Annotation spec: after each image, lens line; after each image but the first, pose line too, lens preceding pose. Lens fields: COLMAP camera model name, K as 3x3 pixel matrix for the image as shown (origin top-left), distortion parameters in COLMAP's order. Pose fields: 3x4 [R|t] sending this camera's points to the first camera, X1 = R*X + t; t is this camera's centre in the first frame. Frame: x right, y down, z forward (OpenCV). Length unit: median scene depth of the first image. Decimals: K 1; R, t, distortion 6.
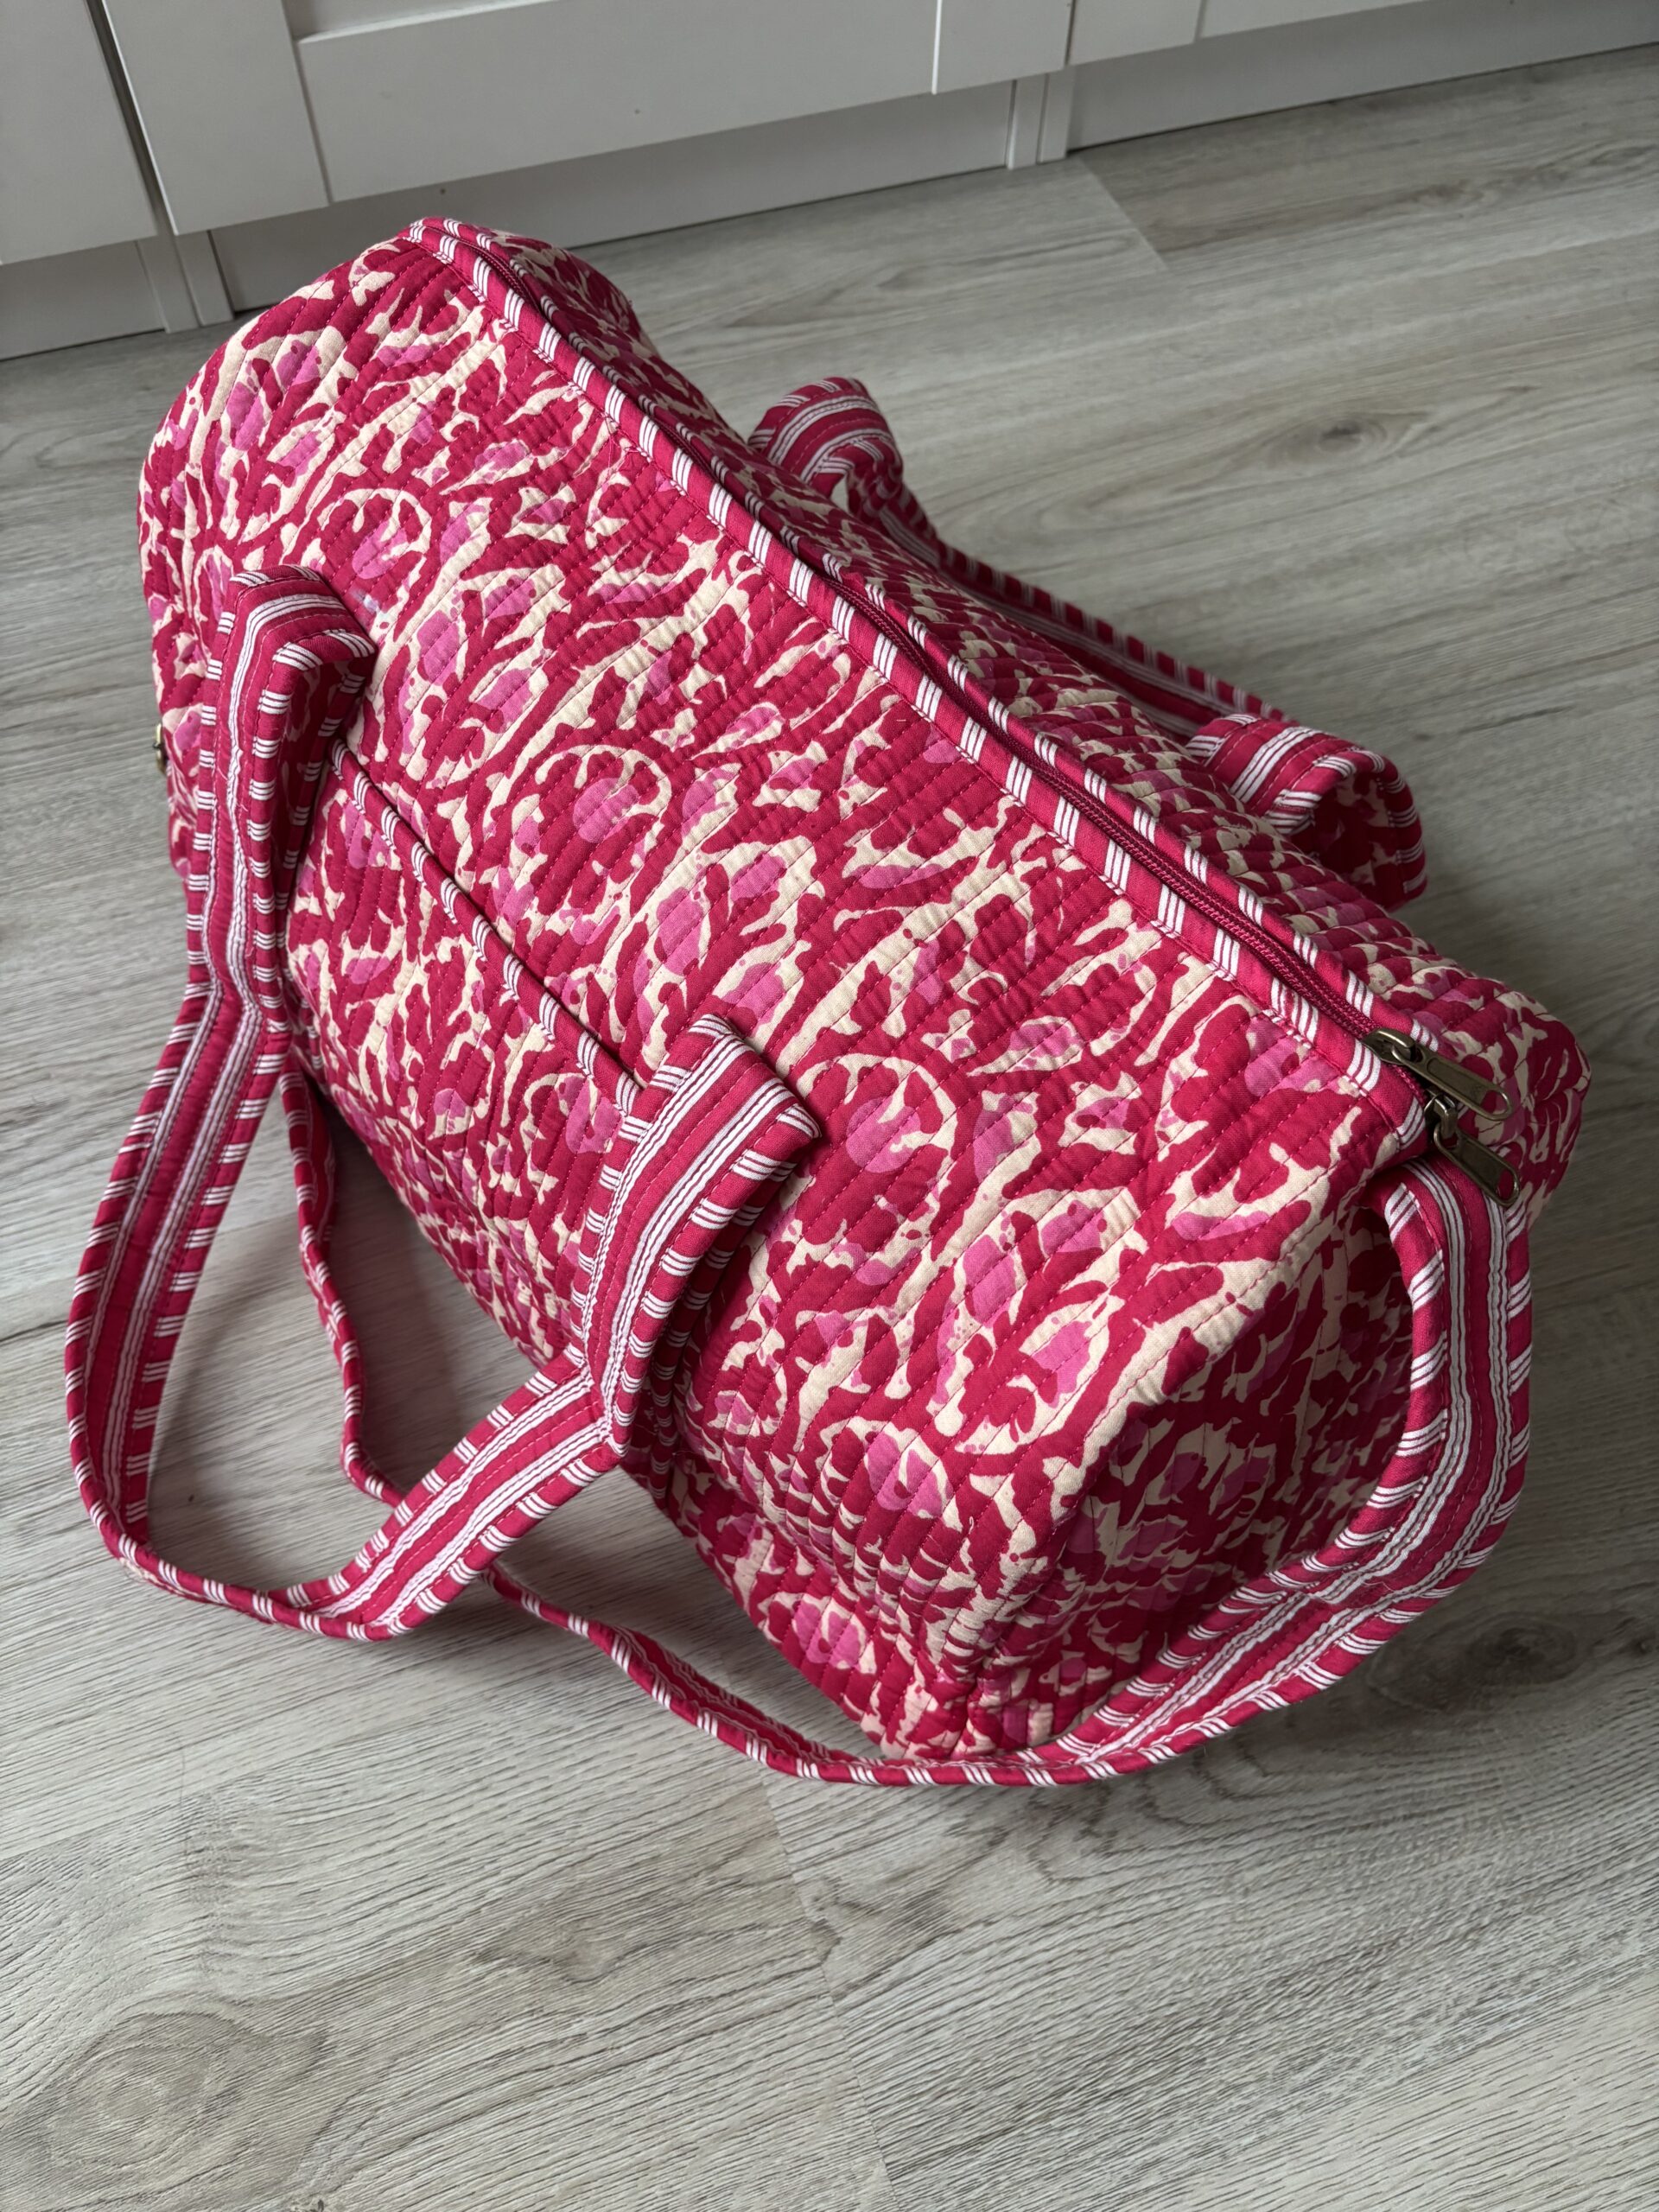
lens RADIAL K [[1703.9, 0, 809.0], [0, 1703.9, 1119.2], [0, 0, 1]] dist [0.046890, -0.069474]
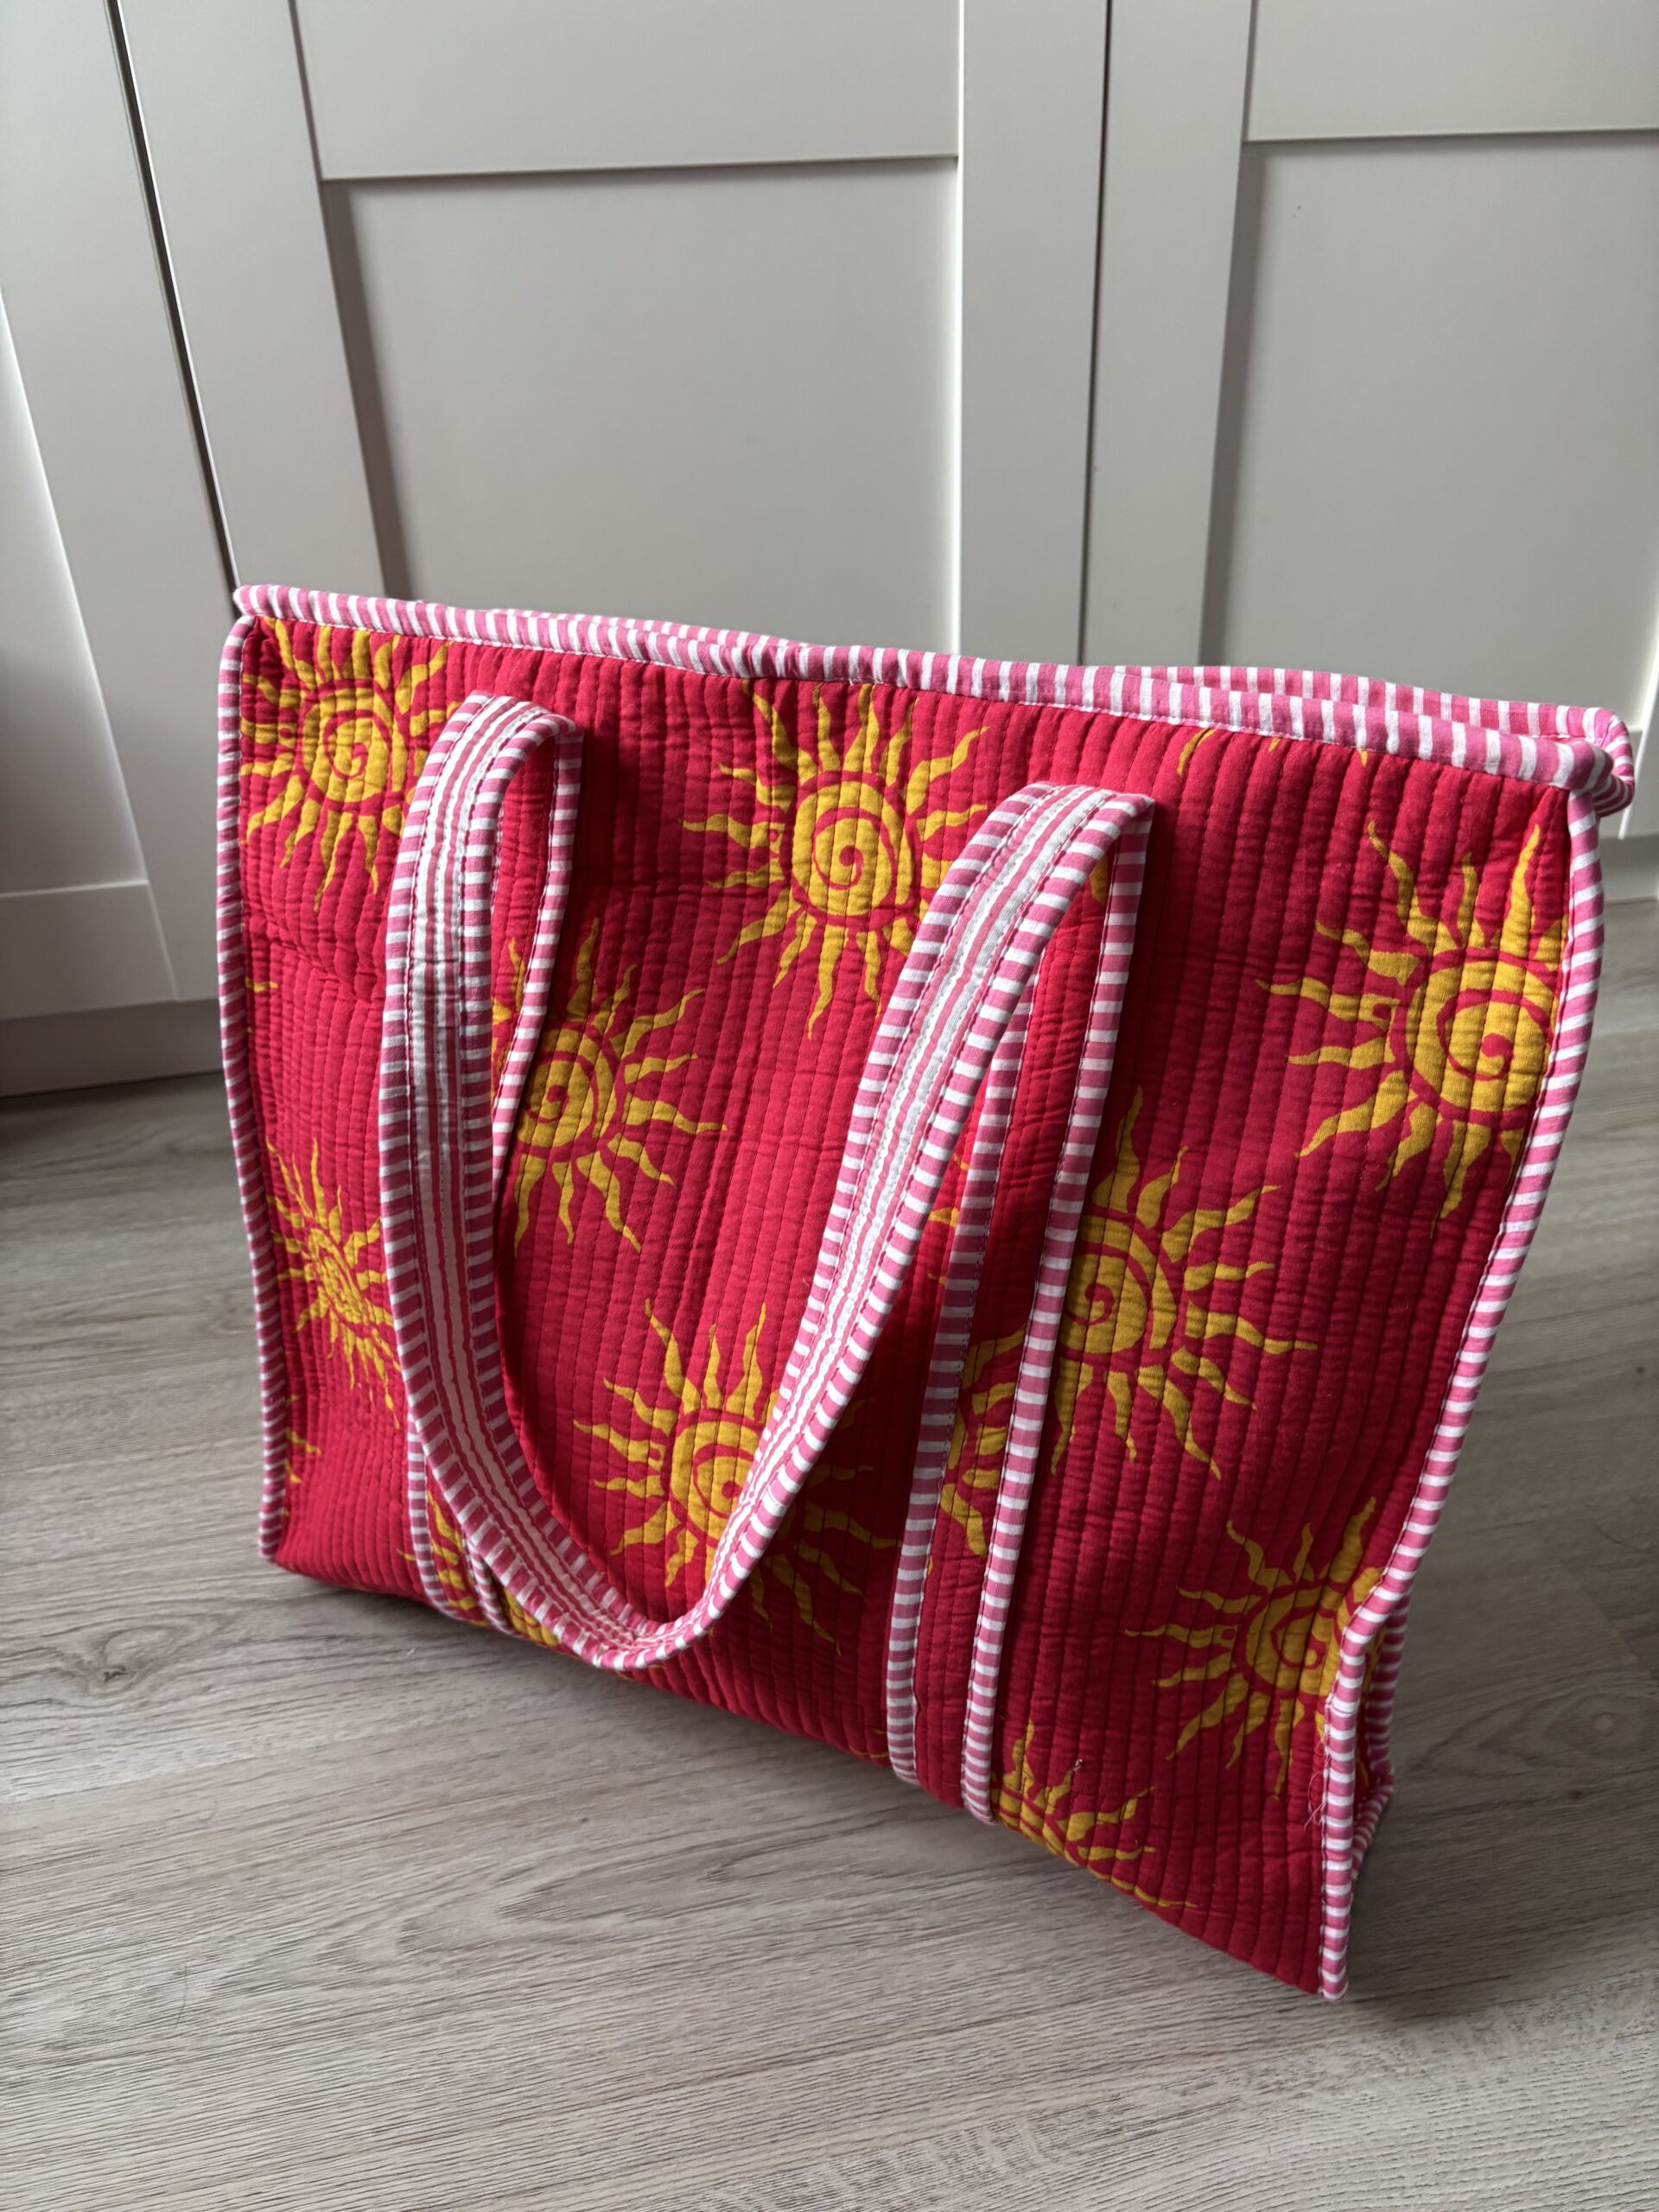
lens RADIAL K [[1703.9, 0, 832.7], [0, 1703.9, 1124.8], [0, 0, 1]] dist [0.046890, -0.069474]
pose [[0.990247, 0.040380, -0.133344, 0.219836], [-0.095640, 0.892976, -0.439825, 0.110627], [0.101313, 0.448289, 0.888129, -0.025782]]
